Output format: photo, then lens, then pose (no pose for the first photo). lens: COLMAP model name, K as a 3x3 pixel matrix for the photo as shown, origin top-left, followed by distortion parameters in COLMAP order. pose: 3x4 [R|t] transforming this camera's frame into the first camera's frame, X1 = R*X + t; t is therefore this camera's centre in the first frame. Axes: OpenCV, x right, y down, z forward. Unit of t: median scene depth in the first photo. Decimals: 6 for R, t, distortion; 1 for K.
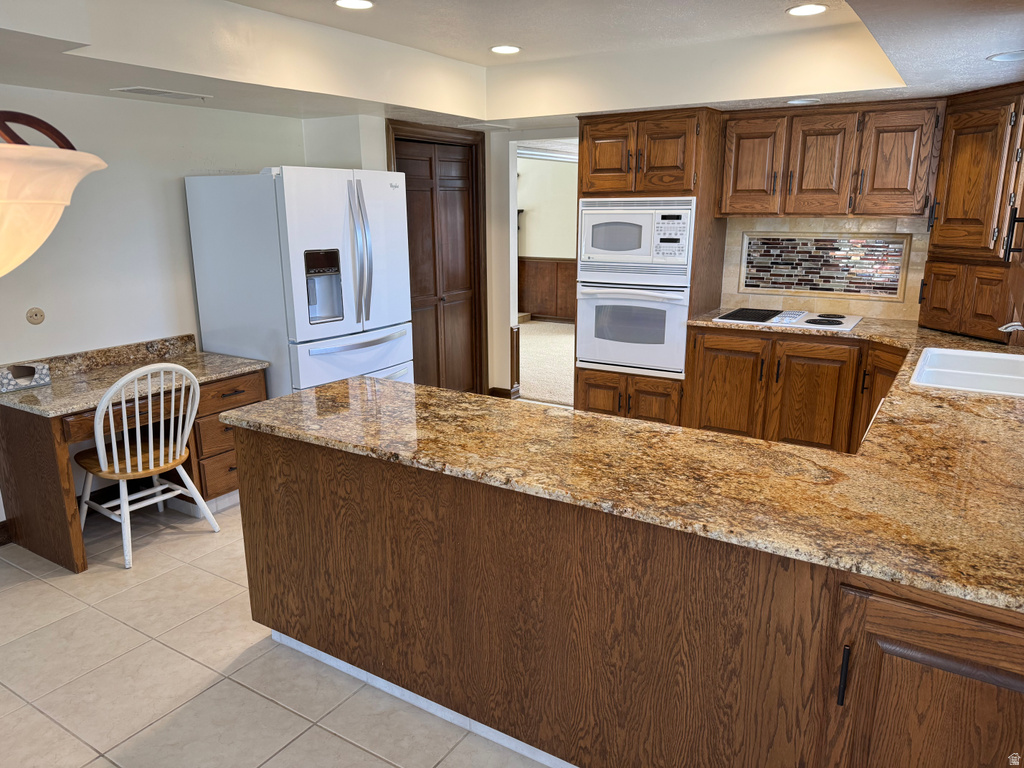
lens RADIAL K [[725.3, 0, 507.0], [0, 725.3, 396.4], [0, 0, 1]] dist [0.096639, -0.108003]
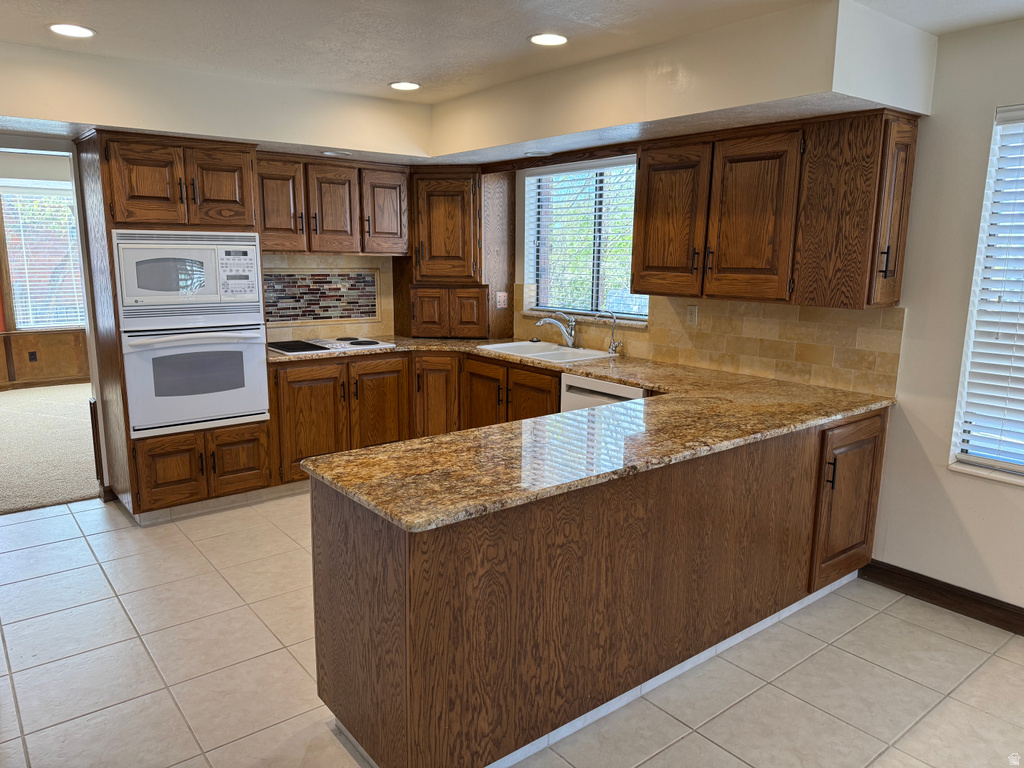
lens RADIAL K [[725.3, 0, 519.4], [0, 725.3, 394.5], [0, 0, 1]] dist [0.096639, -0.108003]
pose [[0.319722, -0.181032, 0.930057, -0.592417], [0.232934, 0.966472, 0.108046, -0.089084], [-0.918433, 0.182097, 0.351171, 0.376516]]
